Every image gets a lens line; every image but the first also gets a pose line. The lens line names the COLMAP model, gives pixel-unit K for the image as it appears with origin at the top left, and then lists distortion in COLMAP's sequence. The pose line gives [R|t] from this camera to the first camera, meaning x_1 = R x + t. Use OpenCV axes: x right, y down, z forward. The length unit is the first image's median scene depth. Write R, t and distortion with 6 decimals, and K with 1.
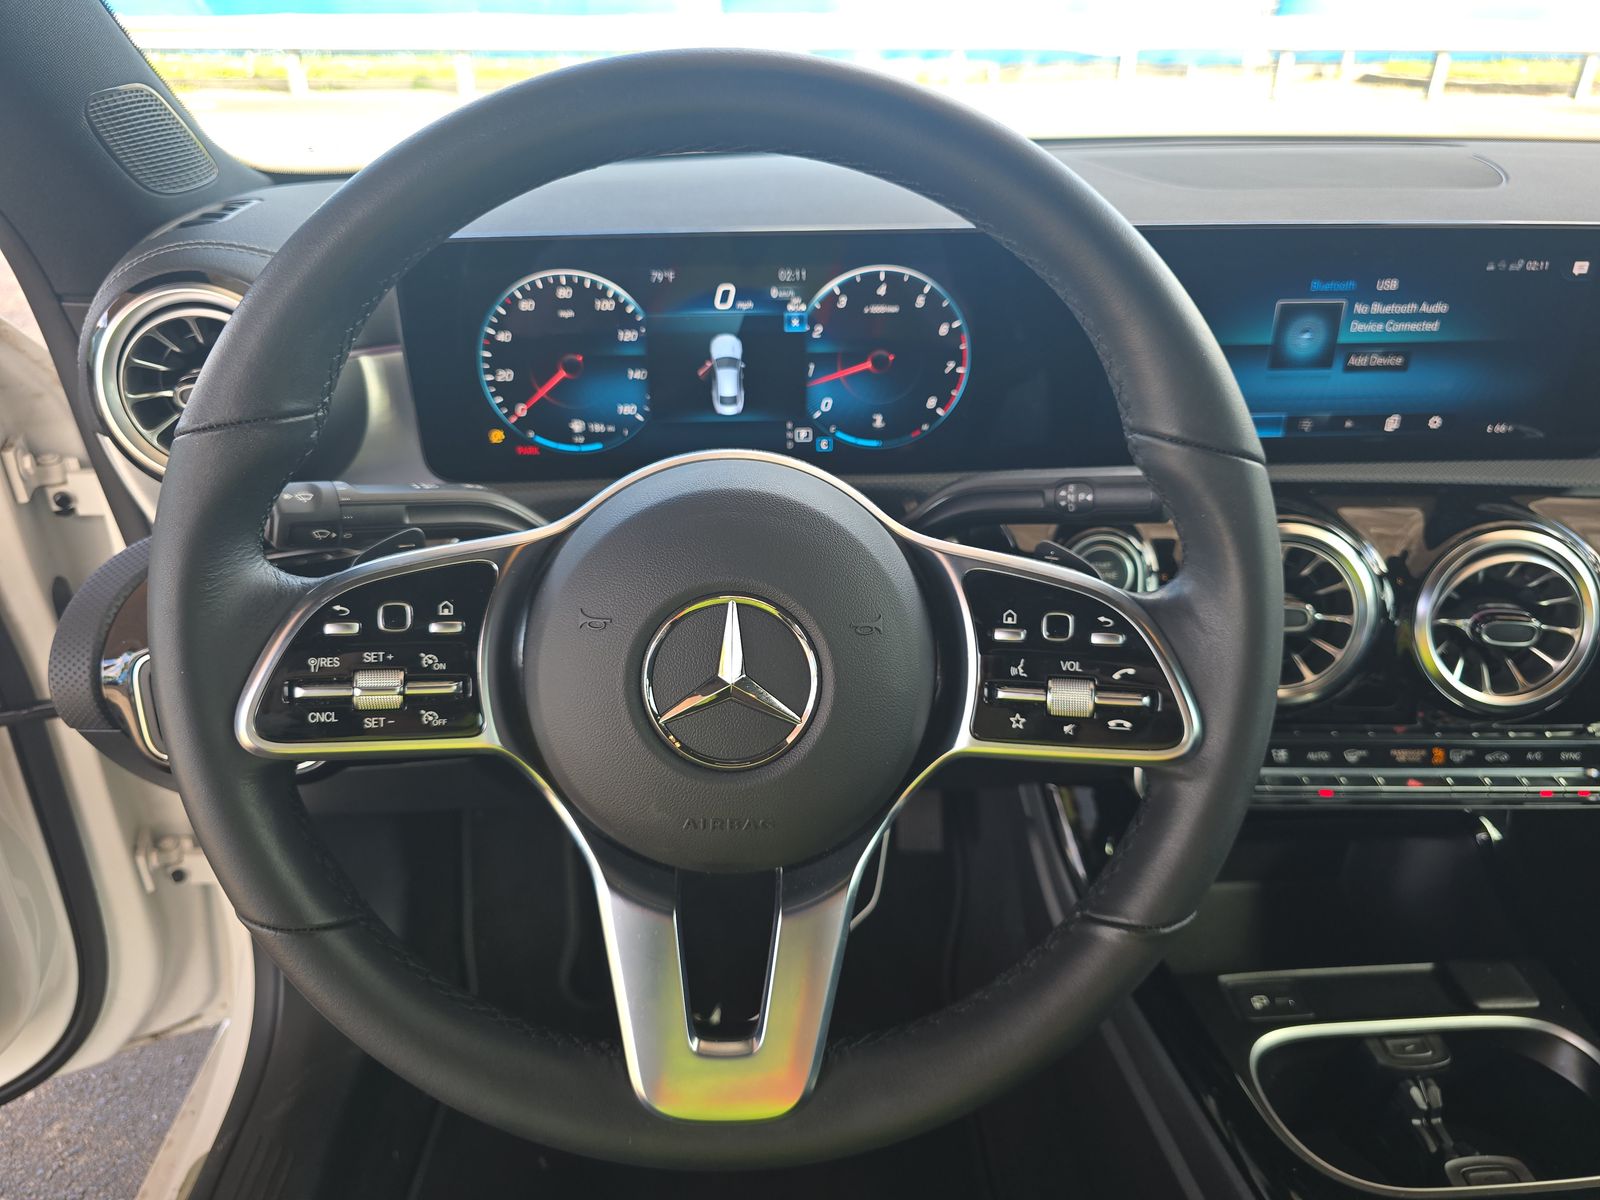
lens RADIAL K [[1100.6, 0, 800.1], [0, 1100.6, 610.5], [0, 0, 1]] dist [0.010974, -0.026322]
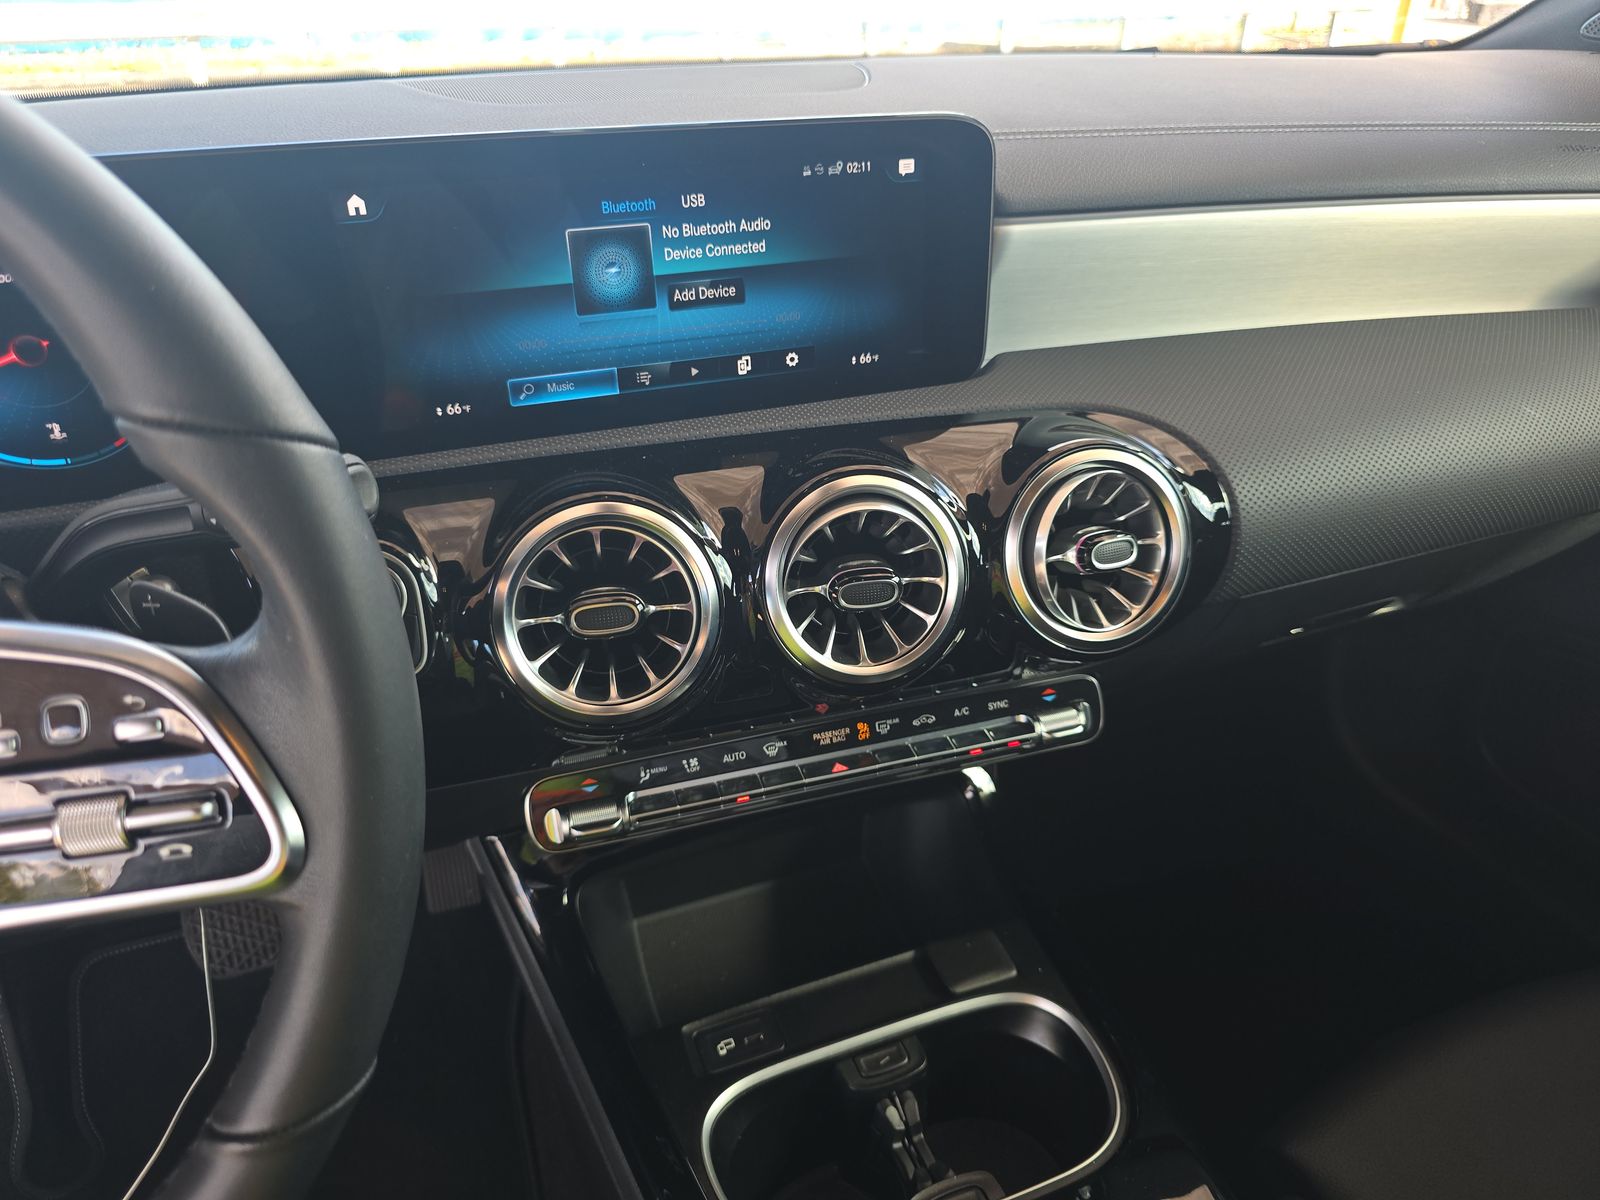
lens RADIAL K [[1100.6, 0, 793.2], [0, 1100.6, 608.2], [0, 0, 1]] dist [0.010974, -0.026322]
pose [[0.952731, -0.157162, 0.260008, 0.329242], [0.153797, 0.987539, 0.033369, -0.004939], [-0.262012, 0.008196, 0.965030, 0.166104]]
